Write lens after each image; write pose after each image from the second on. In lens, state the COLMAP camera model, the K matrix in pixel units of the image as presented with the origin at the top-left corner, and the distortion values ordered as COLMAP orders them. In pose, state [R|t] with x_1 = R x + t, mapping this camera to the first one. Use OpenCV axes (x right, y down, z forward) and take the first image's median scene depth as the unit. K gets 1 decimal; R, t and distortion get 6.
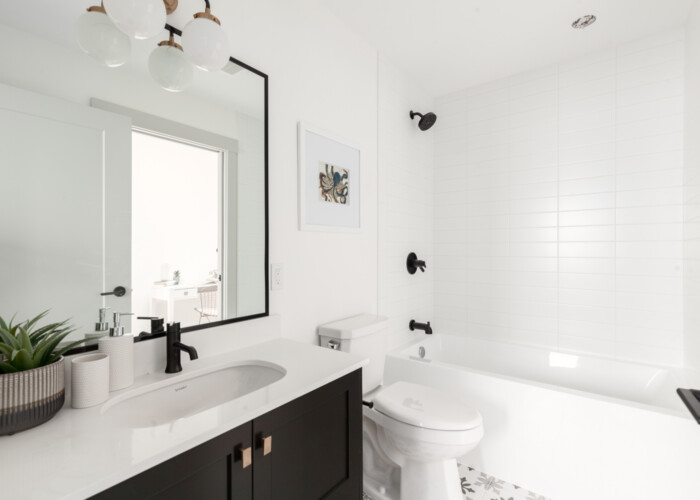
lens RADIAL K [[340.4, 0, 352.5], [0, 340.4, 244.6], [0, 0, 1]] dist [0.012439, -0.000548]
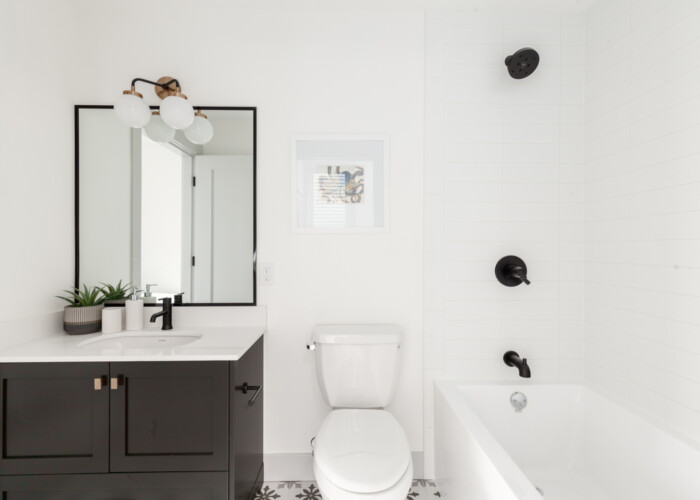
lens RADIAL K [[340.4, 0, 352.5], [0, 340.4, 244.6], [0, 0, 1]] dist [0.012439, -0.000548]
pose [[0.614107, -0.006977, -0.789192, 0.752350], [0.009692, 0.999952, -0.001298, -0.002968], [0.789164, -0.006852, 0.614145, 0.433116]]
